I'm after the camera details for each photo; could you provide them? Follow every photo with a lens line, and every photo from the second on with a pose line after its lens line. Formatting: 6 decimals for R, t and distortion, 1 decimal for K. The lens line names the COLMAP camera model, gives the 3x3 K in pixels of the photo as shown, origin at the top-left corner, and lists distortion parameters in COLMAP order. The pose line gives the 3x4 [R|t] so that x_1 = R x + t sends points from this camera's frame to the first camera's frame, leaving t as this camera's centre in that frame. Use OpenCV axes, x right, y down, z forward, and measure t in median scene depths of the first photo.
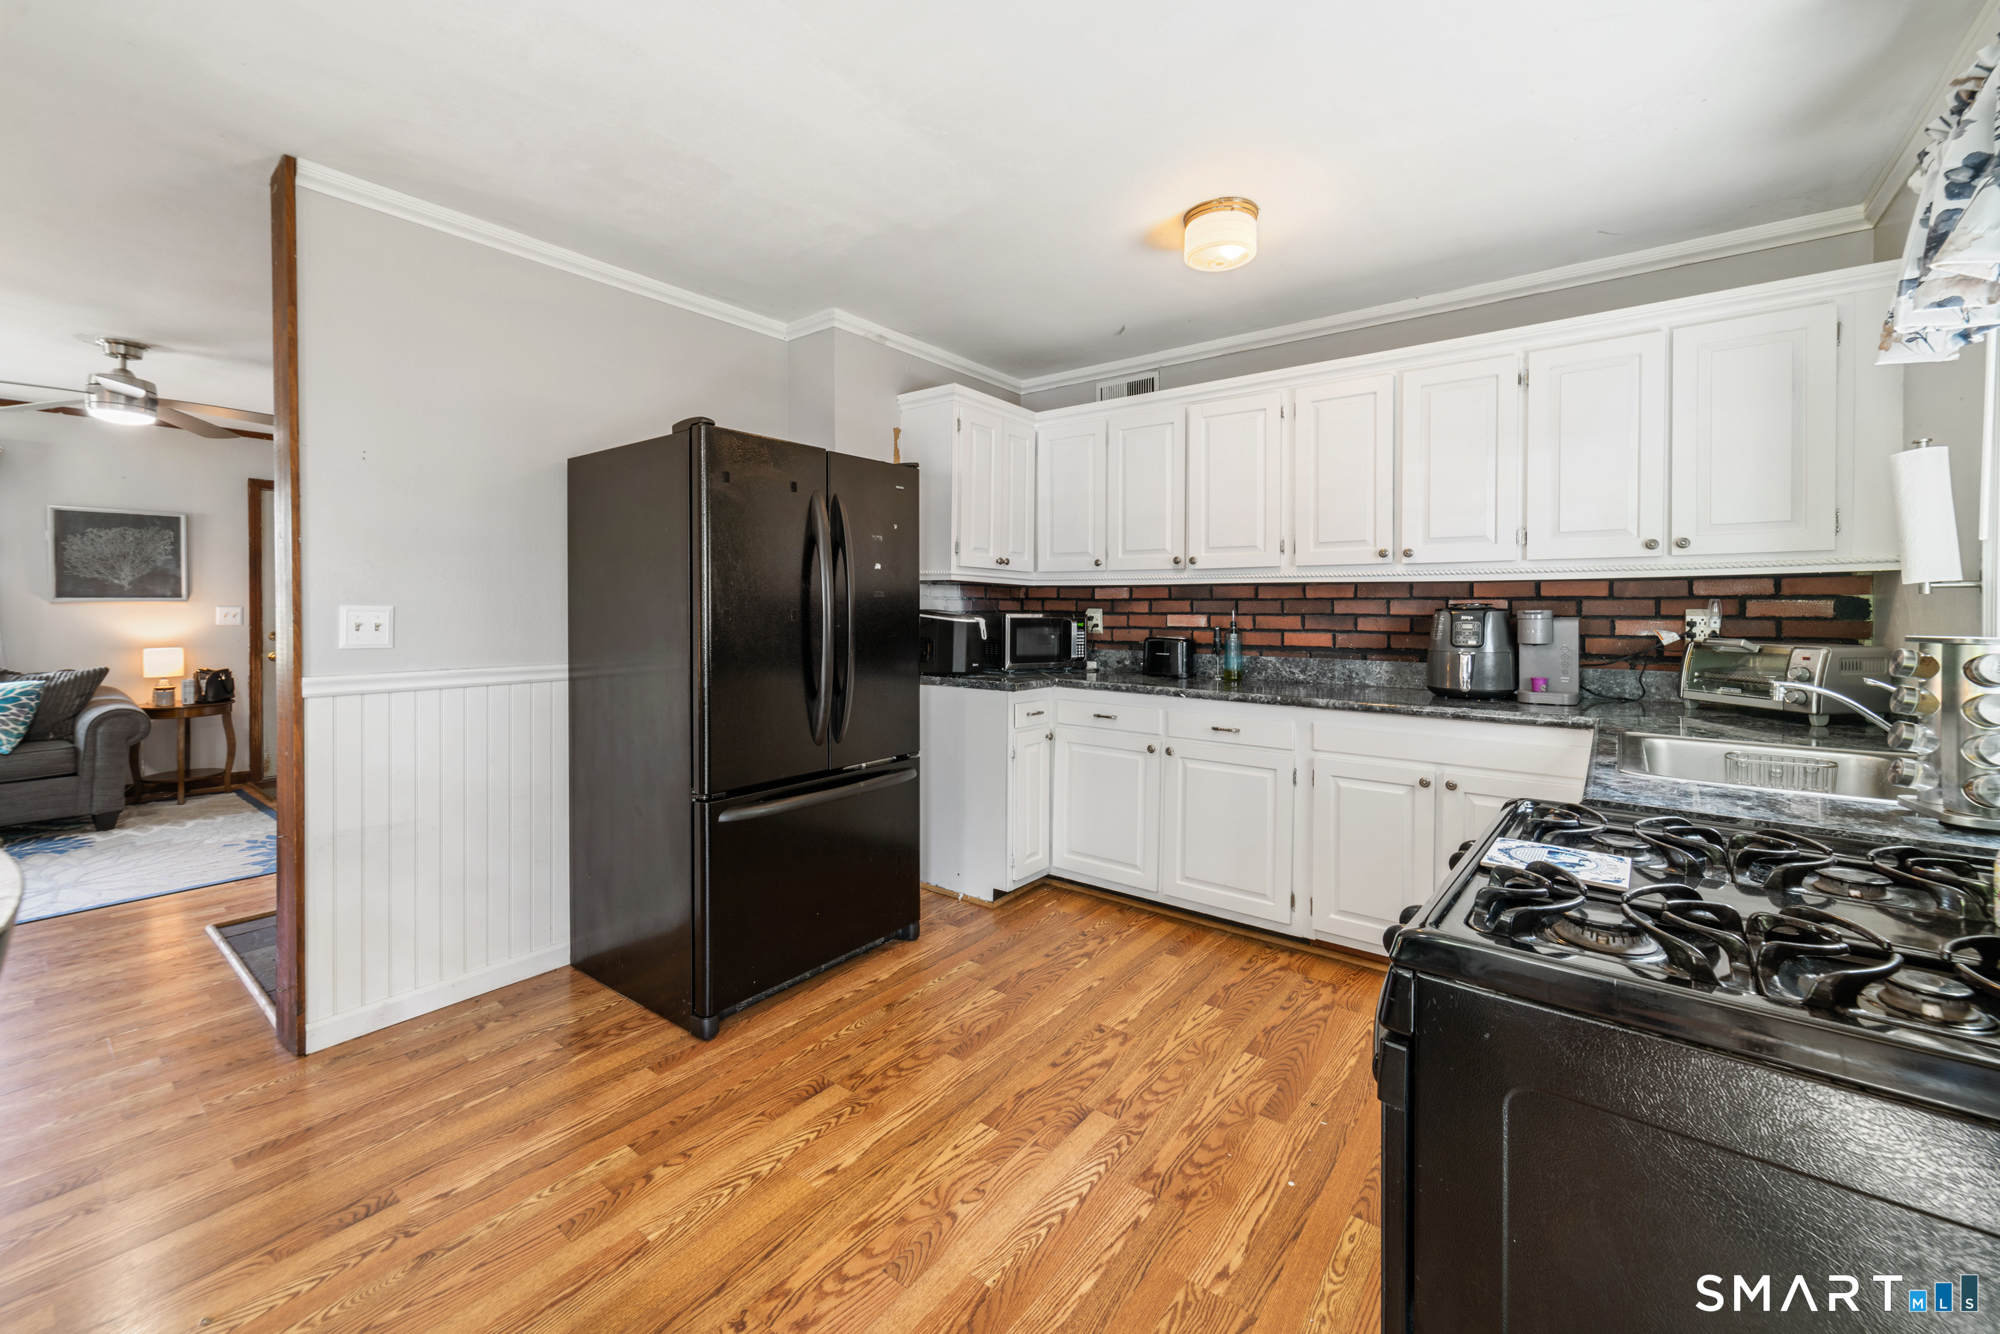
lens RADIAL K [[790.8, 0, 994.2], [0, 790.8, 617.3], [0, 0, 1]] dist [-0.001089, 0.000842]
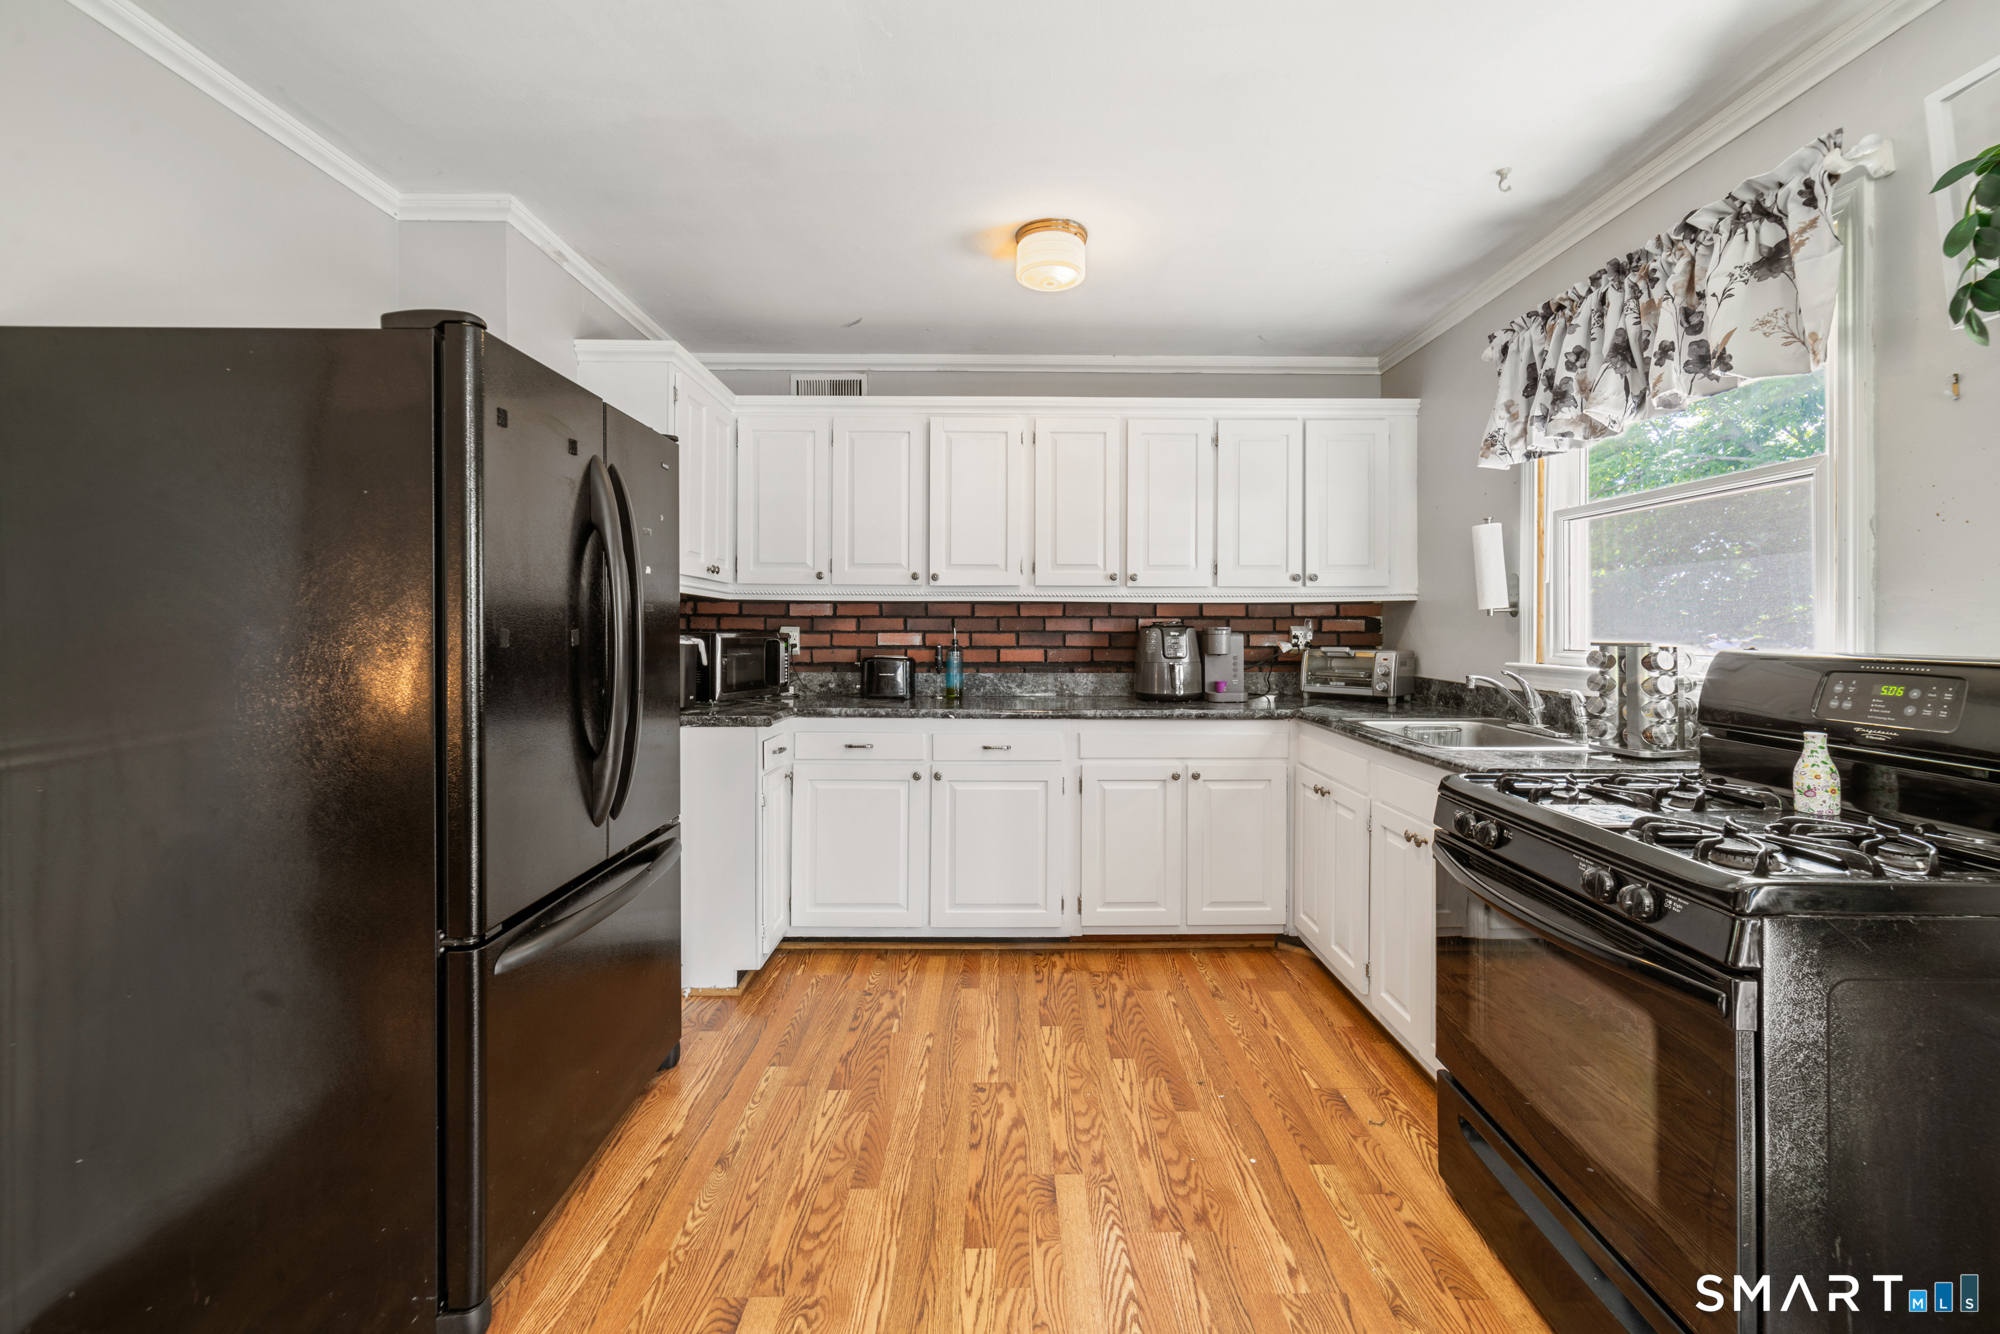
lens RADIAL K [[790.8, 0, 1005.8], [0, 790.8, 628.8], [0, 0, 1]] dist [-0.001089, 0.000842]
pose [[0.785665, -0.004681, 0.618635, -0.329745], [0.009777, 0.999940, -0.004850, -0.003218], [-0.618575, 0.009859, 0.785664, 0.213155]]
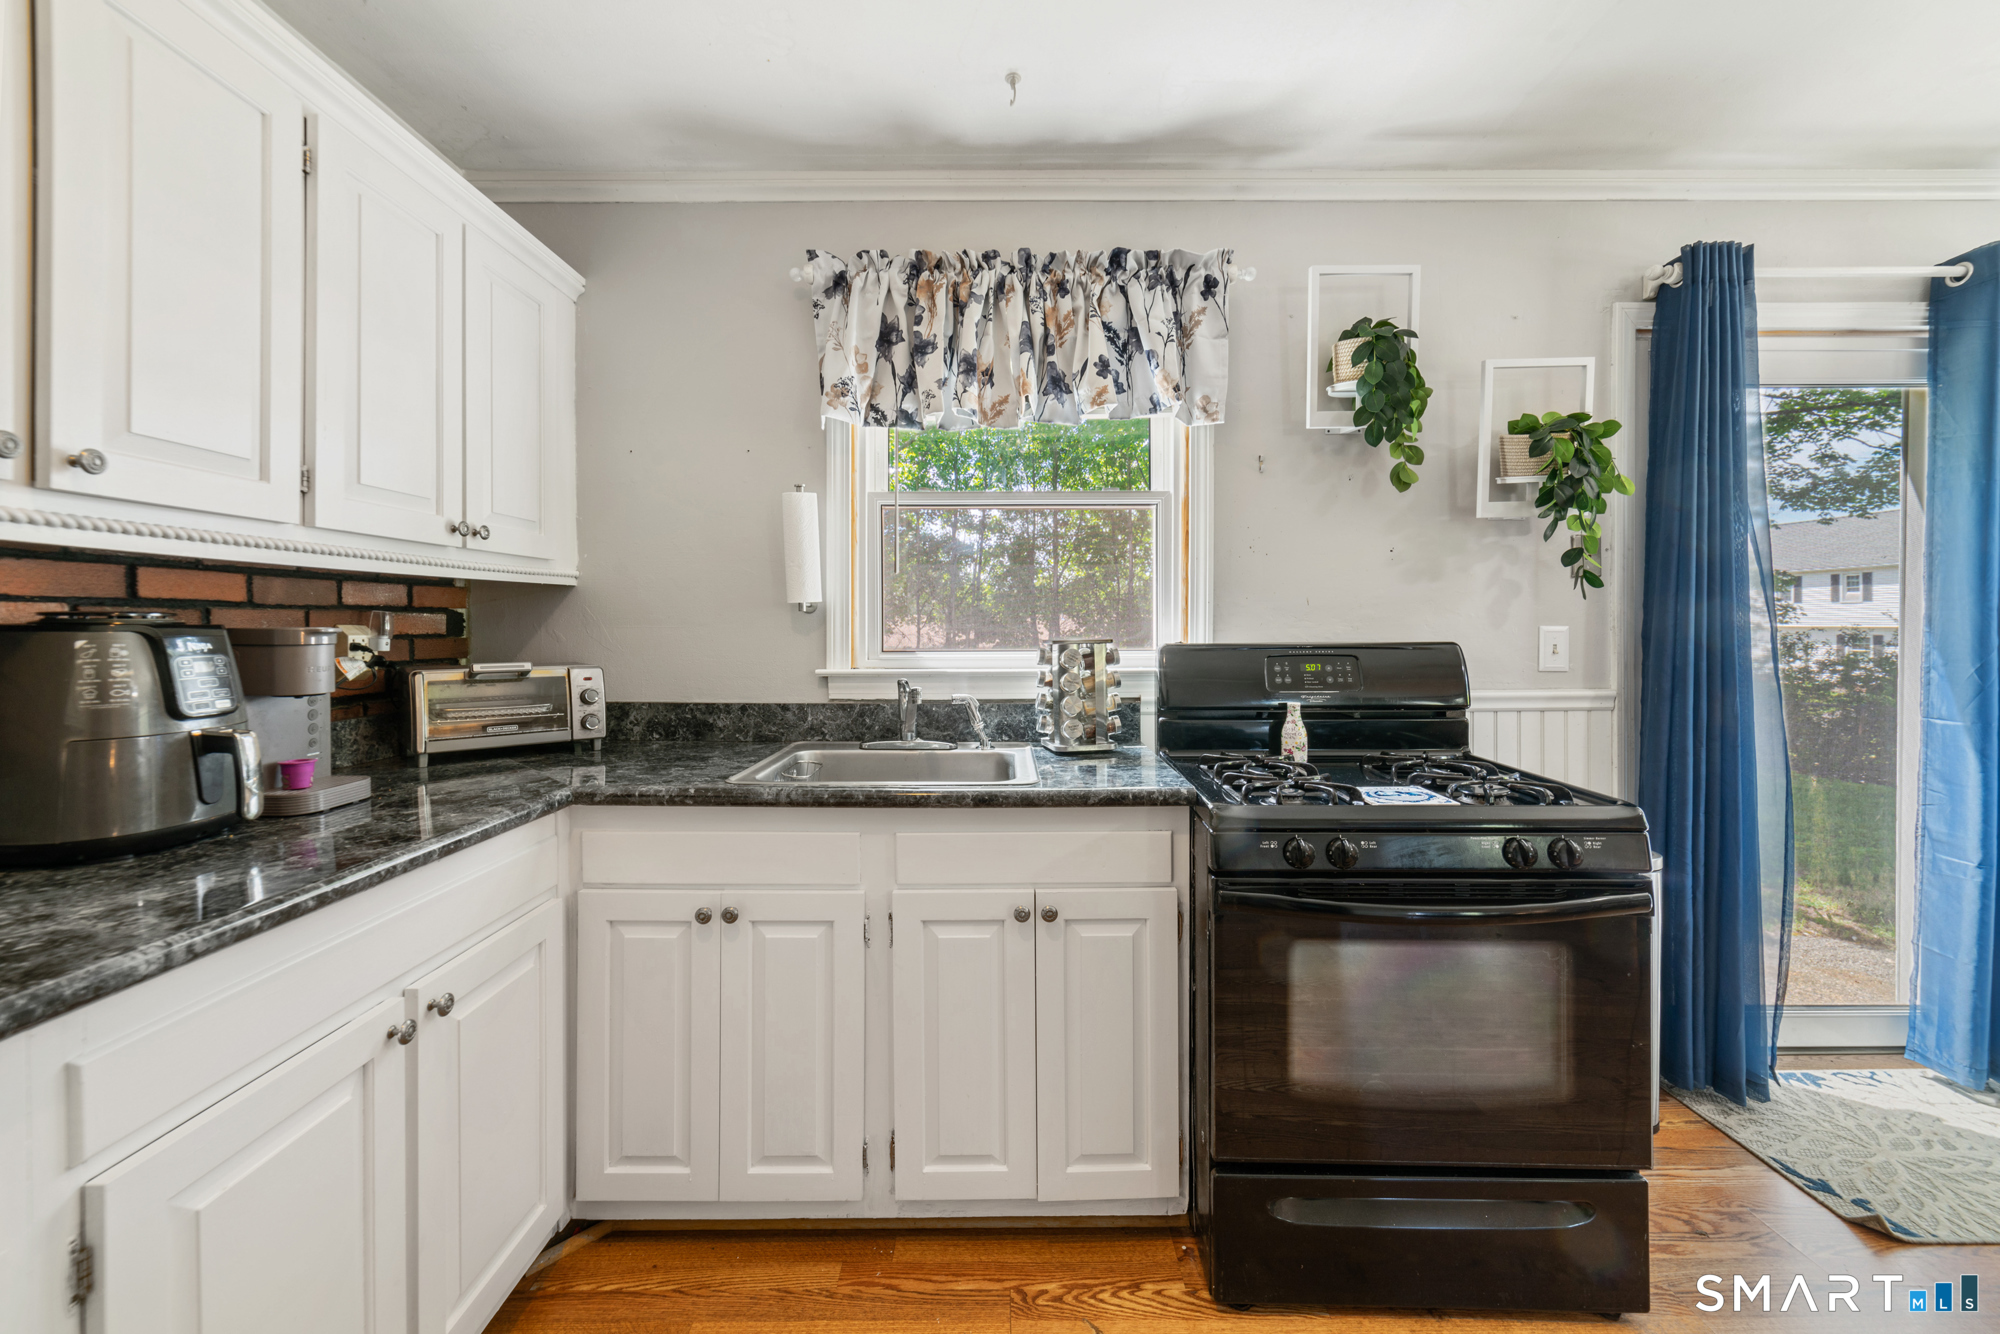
lens RADIAL K [[790.8, 0, 1000.6], [0, 790.8, 631.0], [0, 0, 1]] dist [-0.001089, 0.000842]
pose [[-0.613419, -0.005885, 0.789736, 0.009152], [0.011675, 0.999795, 0.016519, -0.009032], [-0.789671, 0.019353, -0.613225, 0.893335]]
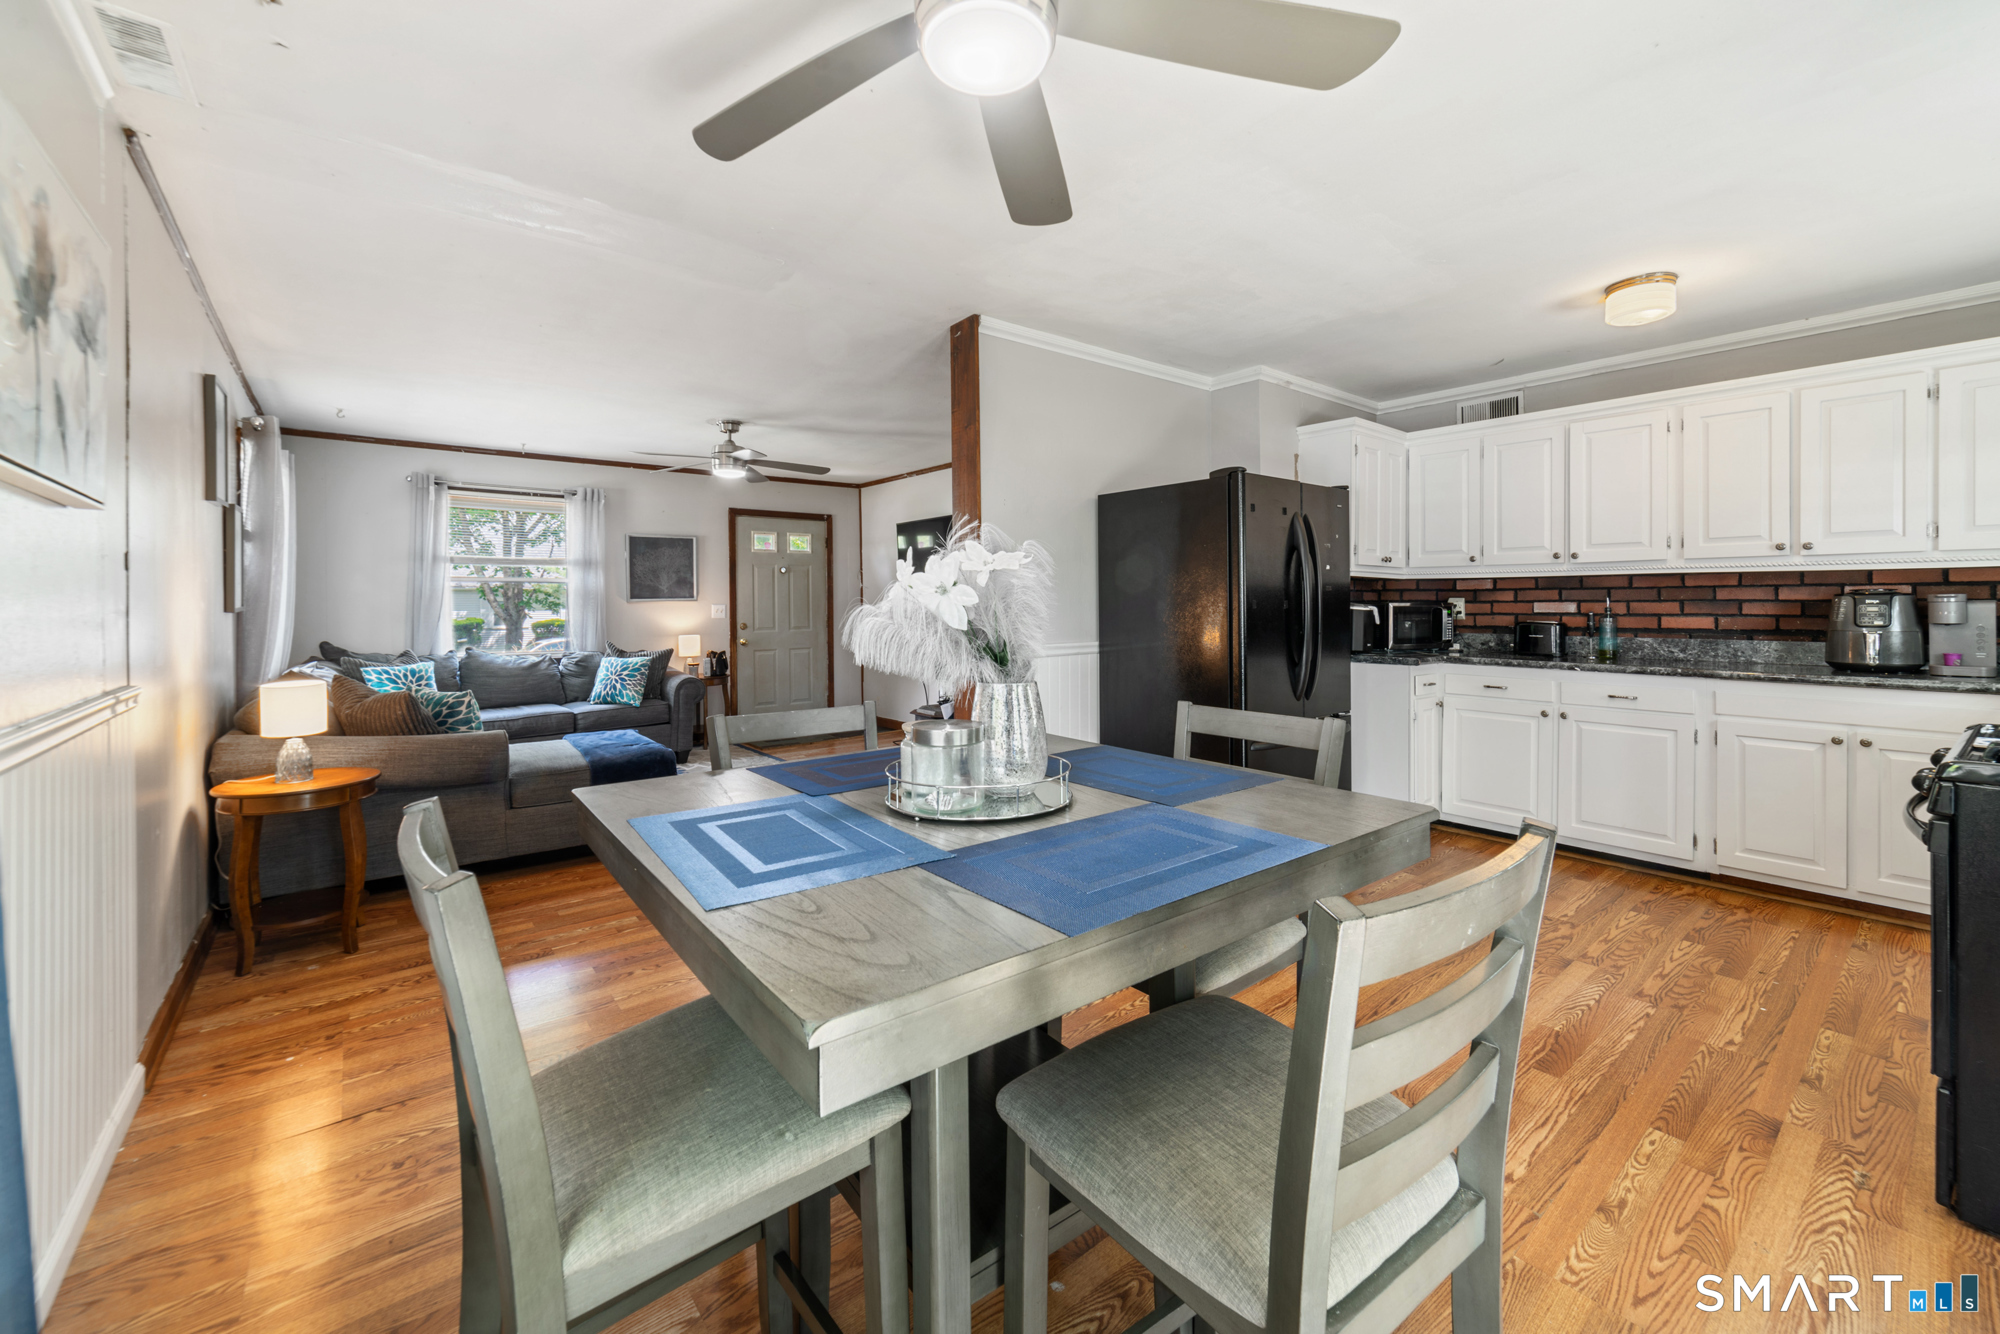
lens RADIAL K [[790.8, 0, 1013.3], [0, 790.8, 609.7], [0, 0, 1]] dist [-0.001089, 0.000842]
pose [[0.975703, -0.008504, -0.218933, -0.358313], [0.008200, 0.999964, -0.002299, 0.004783], [0.218945, 0.000448, 0.975737, -0.384439]]
